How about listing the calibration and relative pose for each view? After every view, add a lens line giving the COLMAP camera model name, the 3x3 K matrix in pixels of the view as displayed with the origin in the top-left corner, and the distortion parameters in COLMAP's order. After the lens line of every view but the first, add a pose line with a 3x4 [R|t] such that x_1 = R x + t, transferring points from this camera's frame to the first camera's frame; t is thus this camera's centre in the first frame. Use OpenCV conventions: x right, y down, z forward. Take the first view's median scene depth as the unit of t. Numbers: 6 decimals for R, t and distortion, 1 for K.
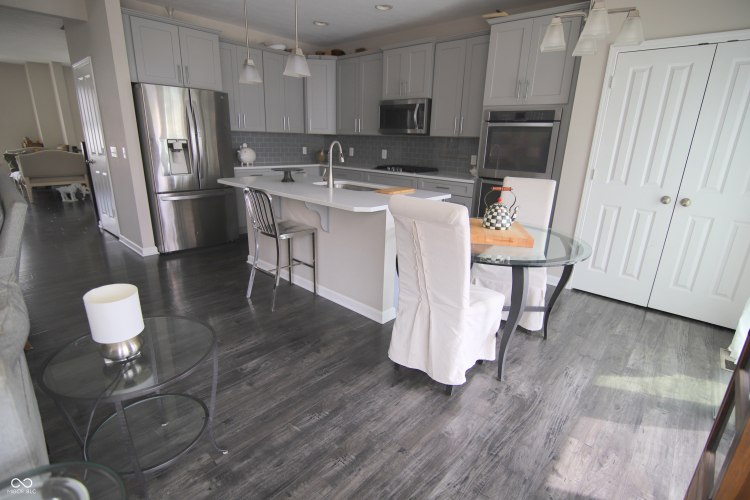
lens RADIAL K [[364.2, 0, 357.2], [0, 364.2, 247.2], [0, 0, 1]] dist [-0.000520, 0.000180]
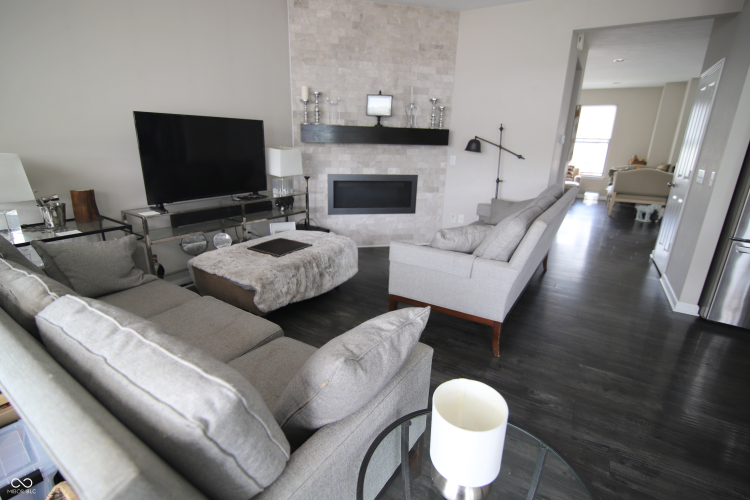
lens RADIAL K [[347.7, 0, 386.3], [0, 347.7, 240.6], [0, 0, 1]] dist [-0.000431, 0.000072]
pose [[0.212190, 0.257040, -0.942818, -0.059227], [-0.309999, 0.932662, 0.184503, -0.052526], [0.926756, 0.253123, 0.277584, 0.171587]]
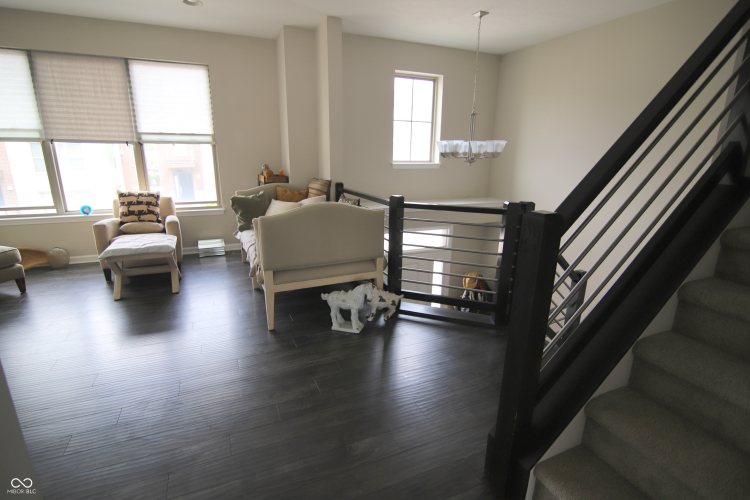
lens RADIAL K [[356.9, 0, 375.0], [0, 356.9, 250.0], [0, 0, 1]] dist [-0.001301, -0.000101]
pose [[0.925596, 0.087389, -0.368288, -0.919150], [-0.099952, 0.994877, -0.015135, -0.309316], [0.365079, 0.050820, 0.929589, 0.946476]]
